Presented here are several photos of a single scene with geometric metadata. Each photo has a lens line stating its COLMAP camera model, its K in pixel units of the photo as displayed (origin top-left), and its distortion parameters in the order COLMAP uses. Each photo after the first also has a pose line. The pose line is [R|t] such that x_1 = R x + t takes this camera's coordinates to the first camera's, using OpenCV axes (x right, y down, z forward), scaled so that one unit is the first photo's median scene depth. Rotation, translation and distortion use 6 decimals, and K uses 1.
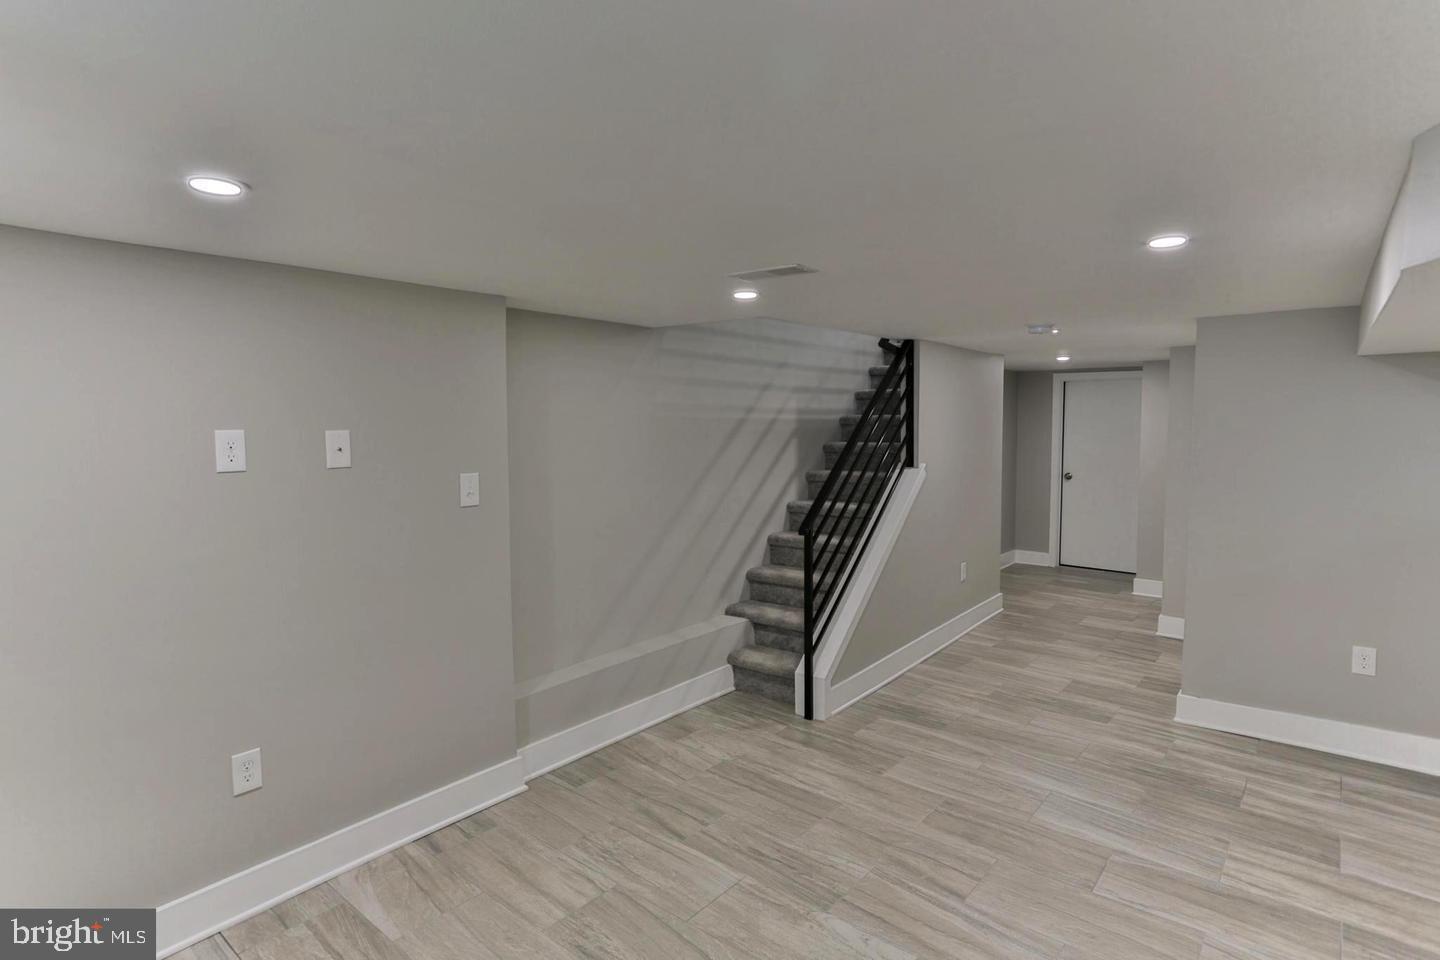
lens RADIAL K [[751.0, 0, 722.0], [0, 751.0, 473.1], [0, 0, 1]] dist [-0.055617, 0.043769]
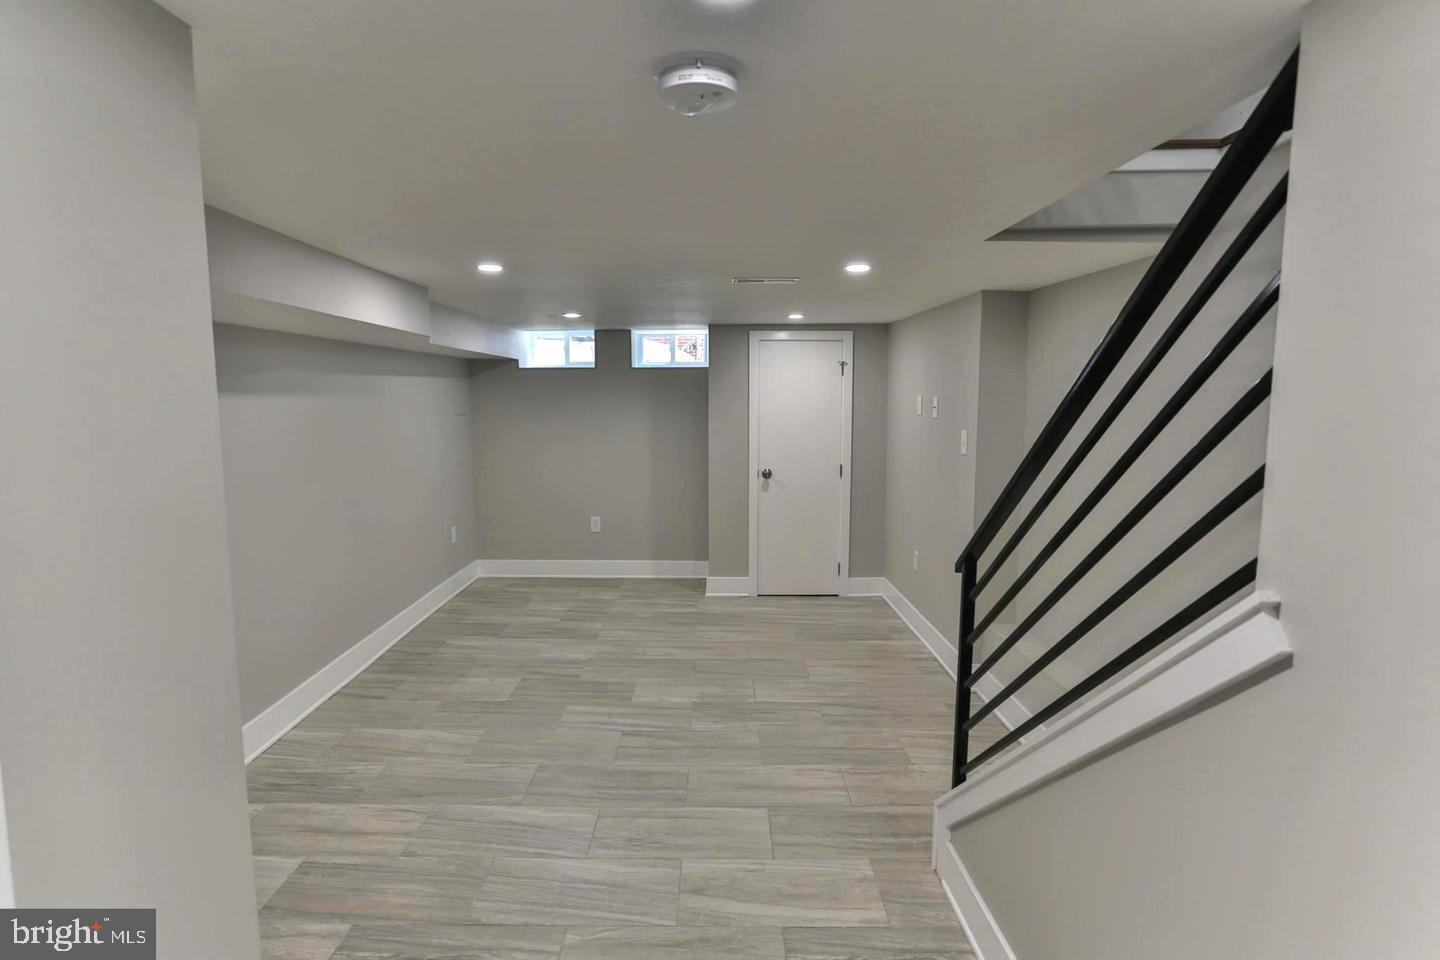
lens RADIAL K [[751.0, 0, 722.0], [0, 751.0, 473.1], [0, 0, 1]] dist [-0.055617, 0.043769]
pose [[-0.764624, 0.071498, -0.640498, 0.922711], [-0.042773, 0.986006, 0.161129, -0.129700], [0.643055, 0.150599, -0.750866, 1.845939]]
